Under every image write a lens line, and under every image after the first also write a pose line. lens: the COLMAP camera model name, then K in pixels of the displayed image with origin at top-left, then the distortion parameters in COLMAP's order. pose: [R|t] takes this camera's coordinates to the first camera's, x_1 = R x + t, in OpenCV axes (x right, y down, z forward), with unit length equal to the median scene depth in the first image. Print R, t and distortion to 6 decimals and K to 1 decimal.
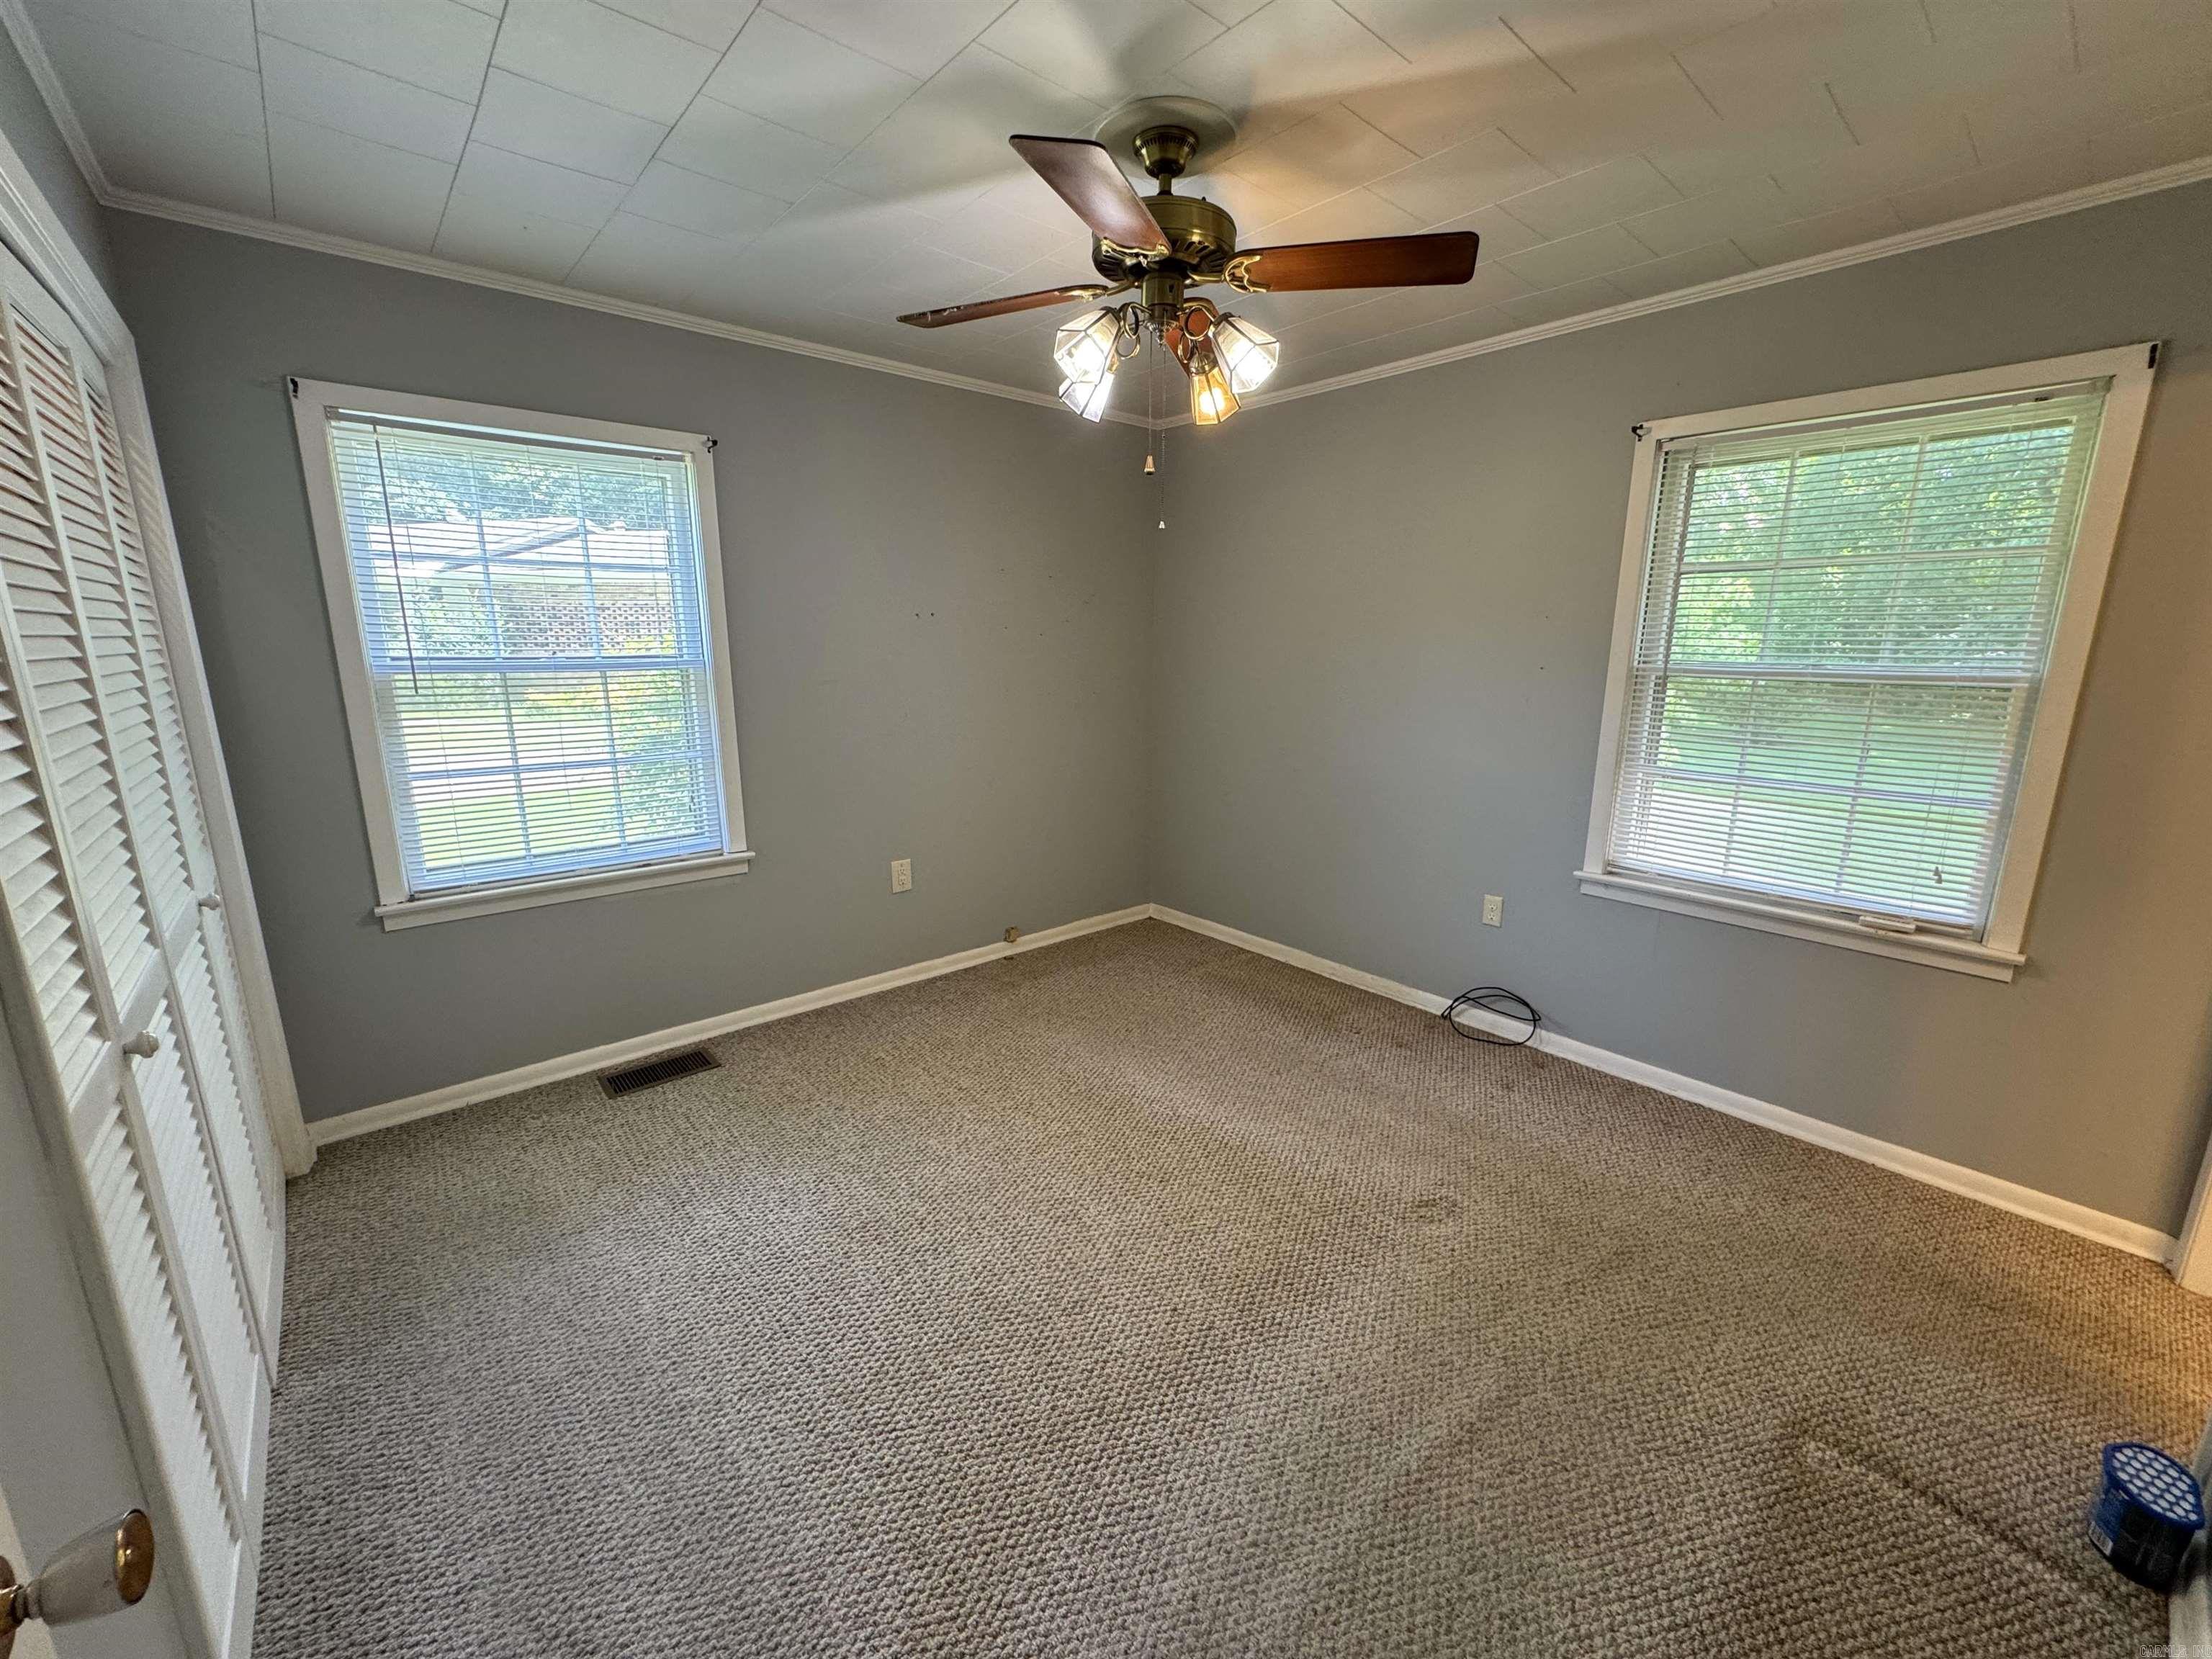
lens RADIAL K [[882.4, 0, 1109.7], [0, 882.4, 827.9], [0, 0, 1]] dist [-0.000432, 0.000072]
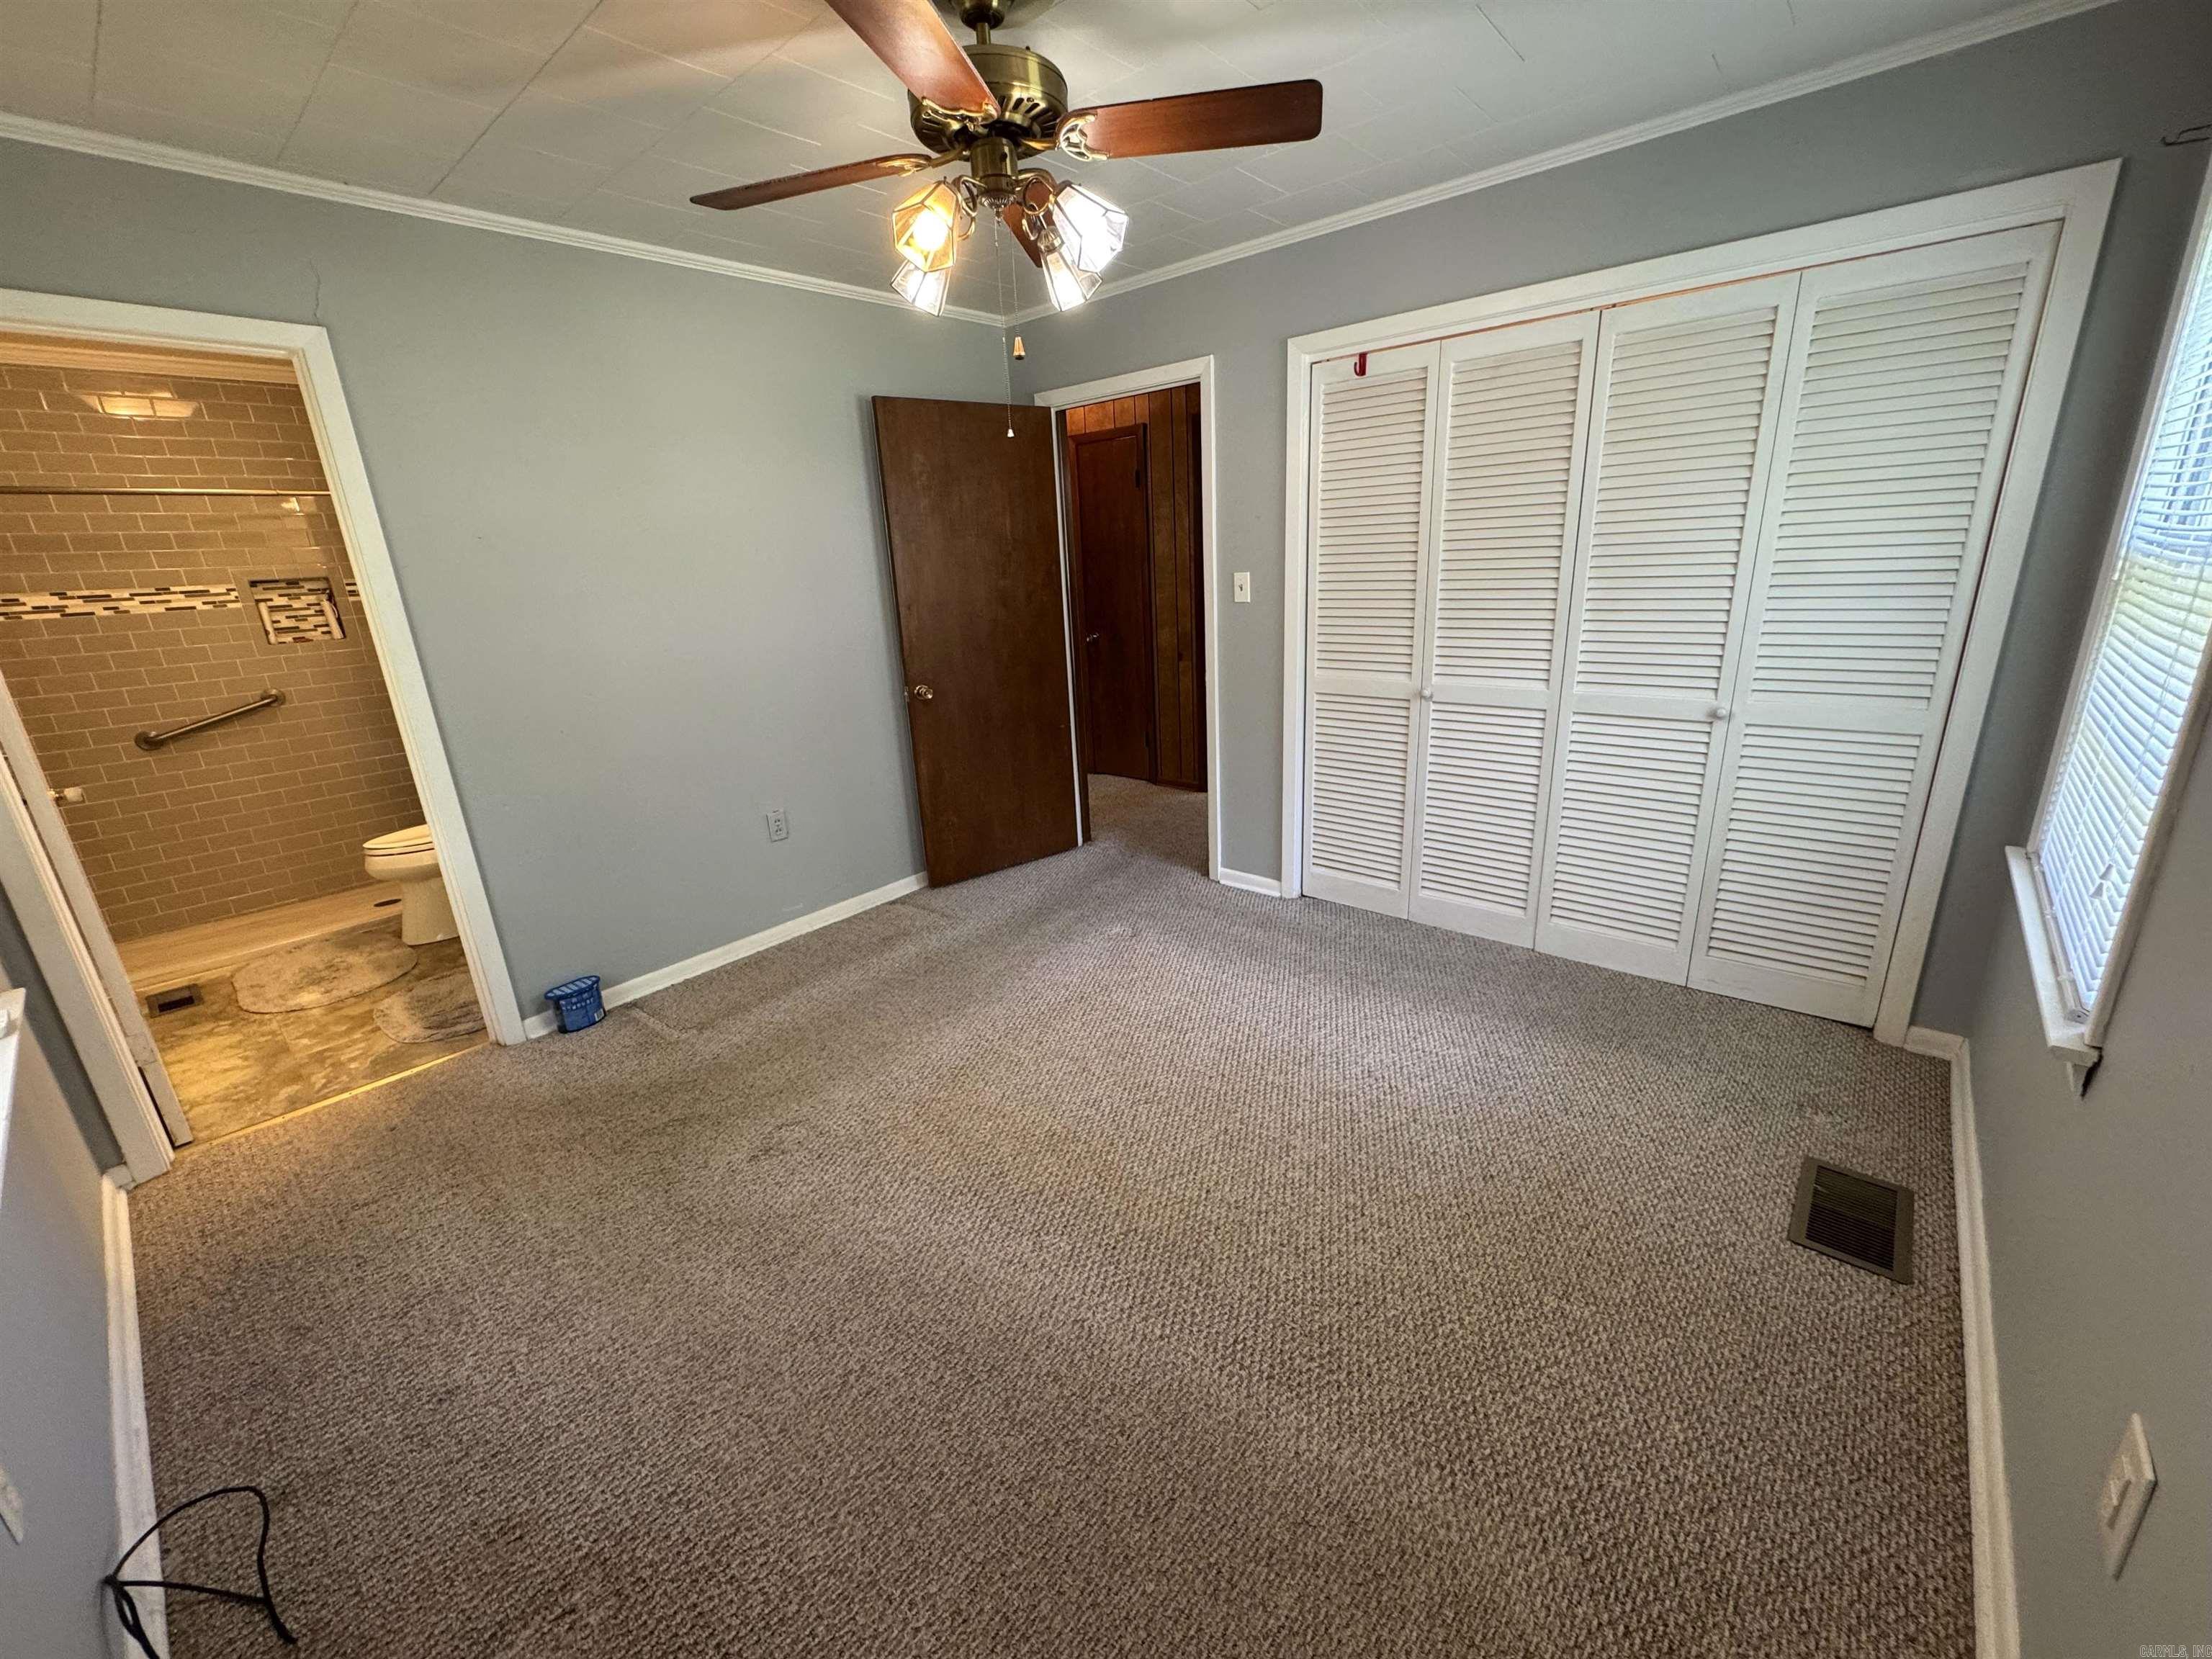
lens RADIAL K [[886.2, 0, 1107.4], [0, 886.2, 829.2], [0, 0, 1]] dist [-0.001848, 0.000254]
pose [[-0.989920, 0.084321, -0.113791, 0.068024], [0.017565, 0.870342, 0.492134, -0.293364], [0.140534, 0.485175, -0.863050, 1.381390]]
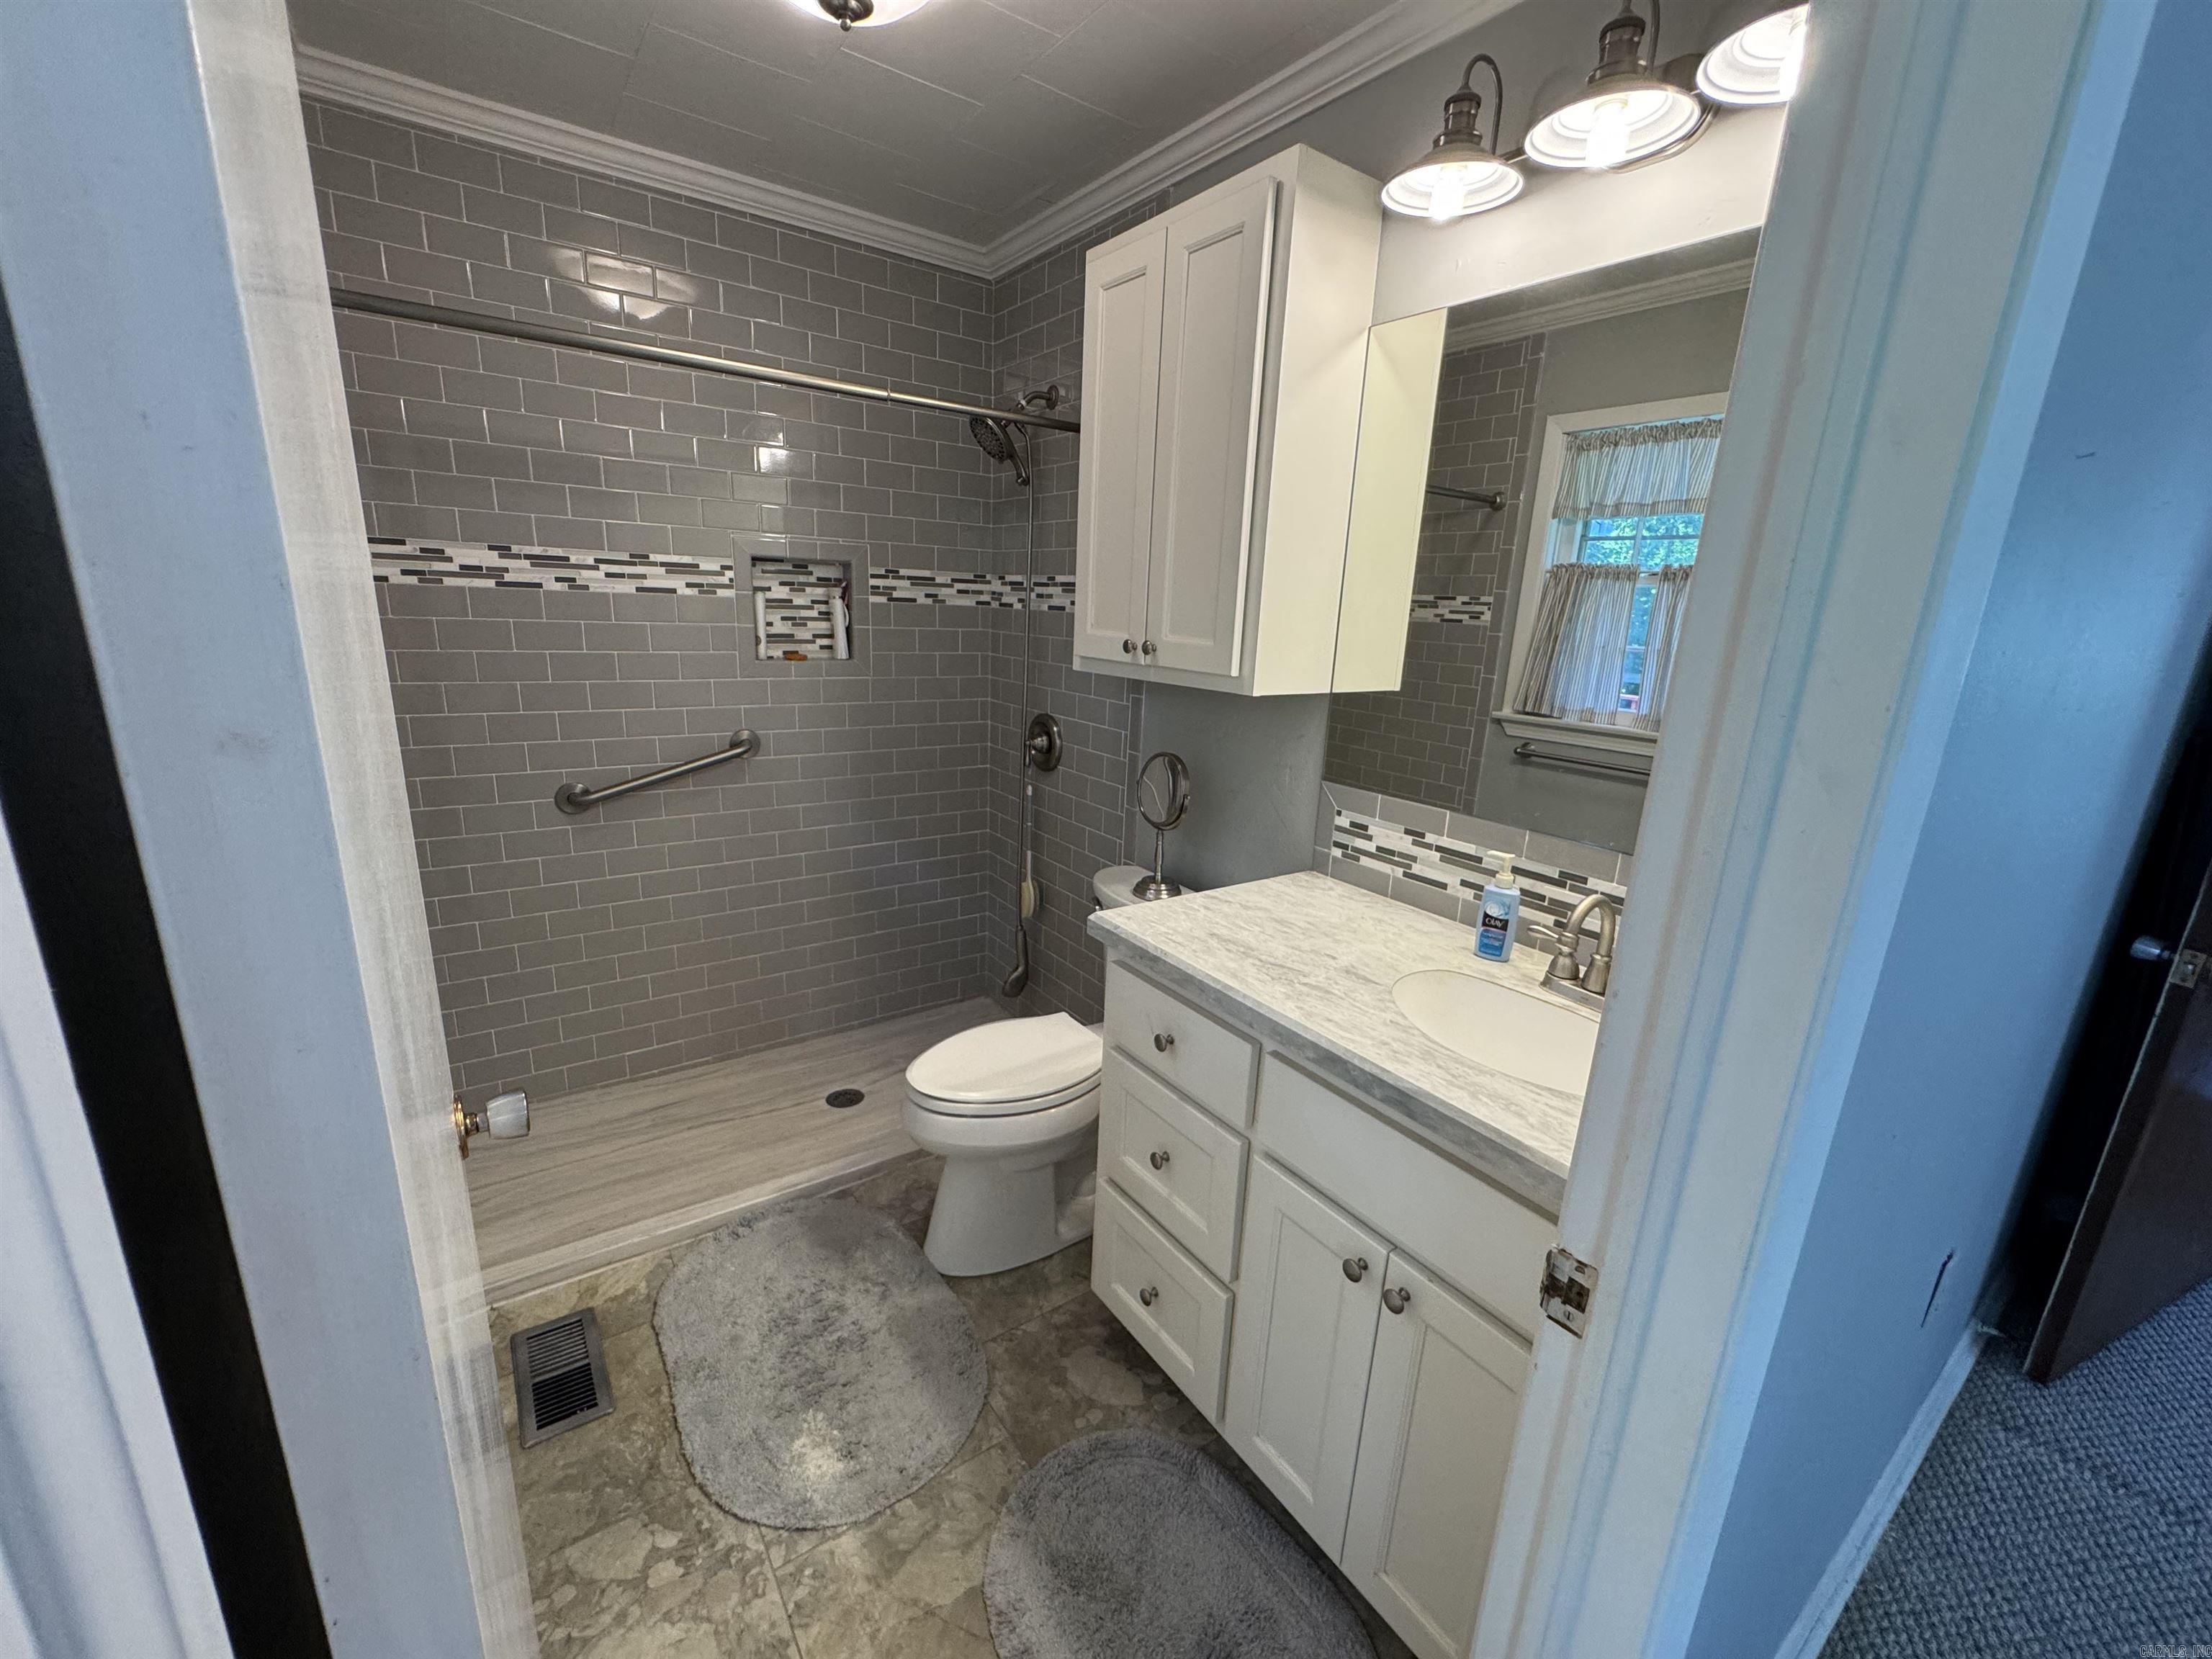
lens RADIAL K [[880.9, 0, 1106.6], [0, 880.9, 825.9], [0, 0, 1]] dist [-0.000580, 0.000265]
pose [[-0.994402, -0.071125, 0.078143, 0.803770], [-0.028499, 0.892661, 0.449827, -0.127835], [-0.101750, 0.445082, -0.889690, 0.620969]]
